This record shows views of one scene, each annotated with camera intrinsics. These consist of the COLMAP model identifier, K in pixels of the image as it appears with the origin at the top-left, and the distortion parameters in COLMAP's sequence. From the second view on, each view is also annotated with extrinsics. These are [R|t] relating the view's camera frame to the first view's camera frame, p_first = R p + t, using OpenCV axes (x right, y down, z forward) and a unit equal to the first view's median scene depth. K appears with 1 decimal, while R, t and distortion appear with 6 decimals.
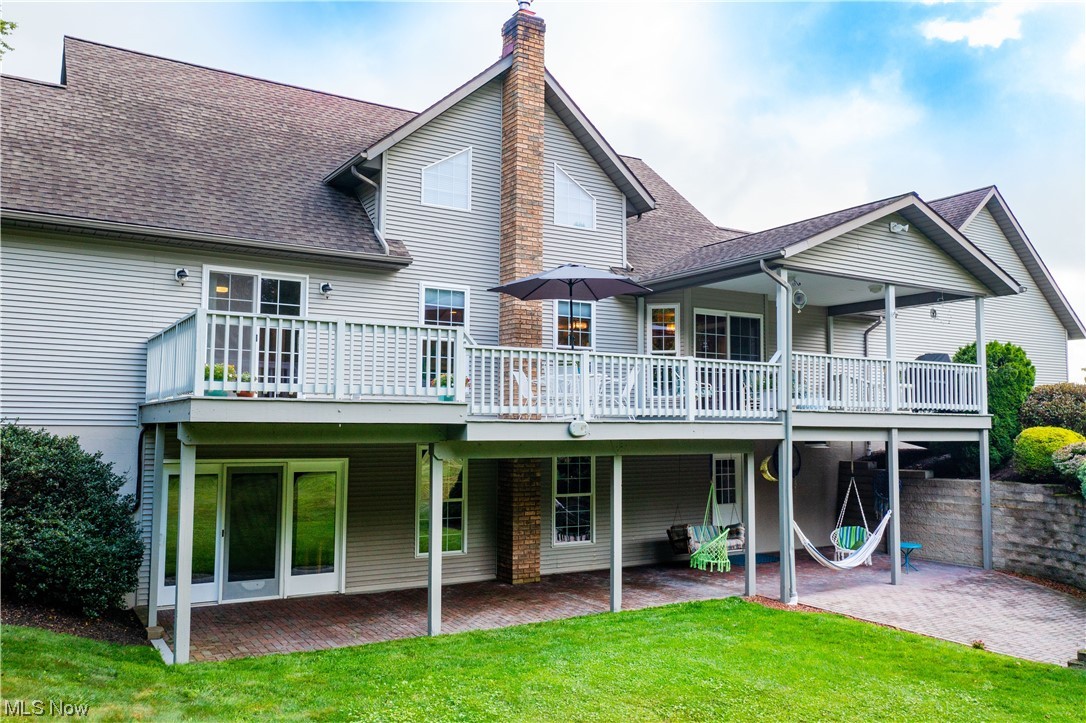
lens RADIAL K [[869.2, 0, 543.0], [0, 869.2, 361.5], [0, 0, 1]] dist [0.009266, 0.003318]
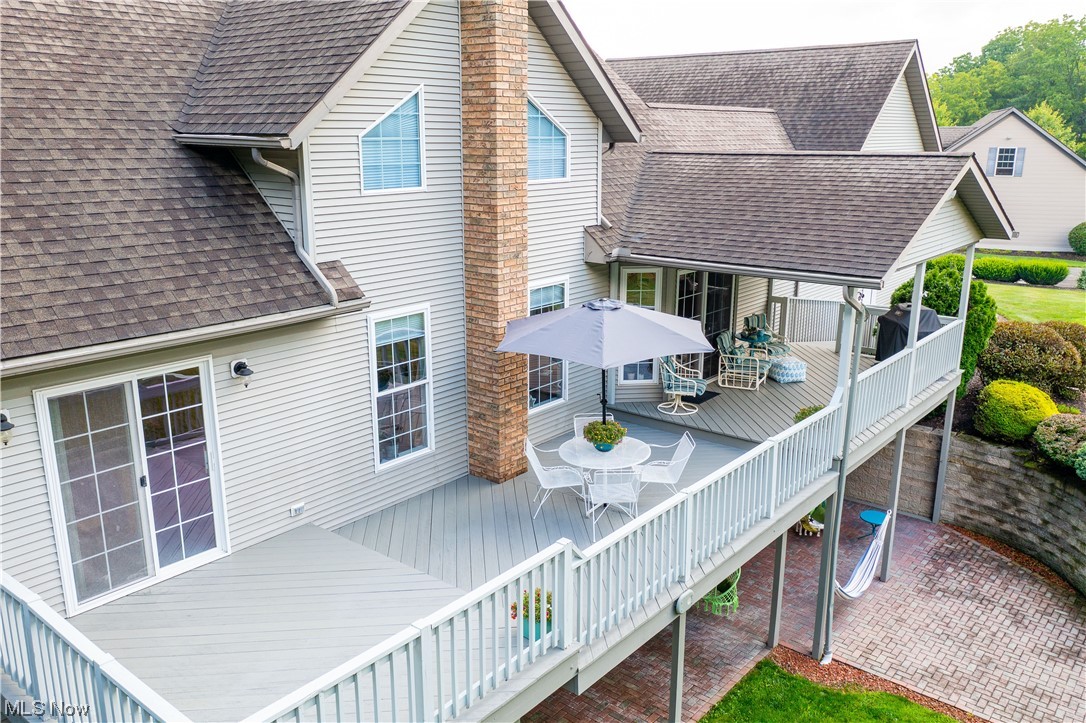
lens RADIAL K [[869.2, 0, 543.0], [0, 869.2, 361.5], [0, 0, 1]] dist [0.009266, 0.003318]
pose [[0.948721, -0.085063, 0.304455, -0.208565], [-0.019898, 0.945136, 0.326072, -0.263143], [-0.315488, -0.315409, 0.894977, 0.340779]]
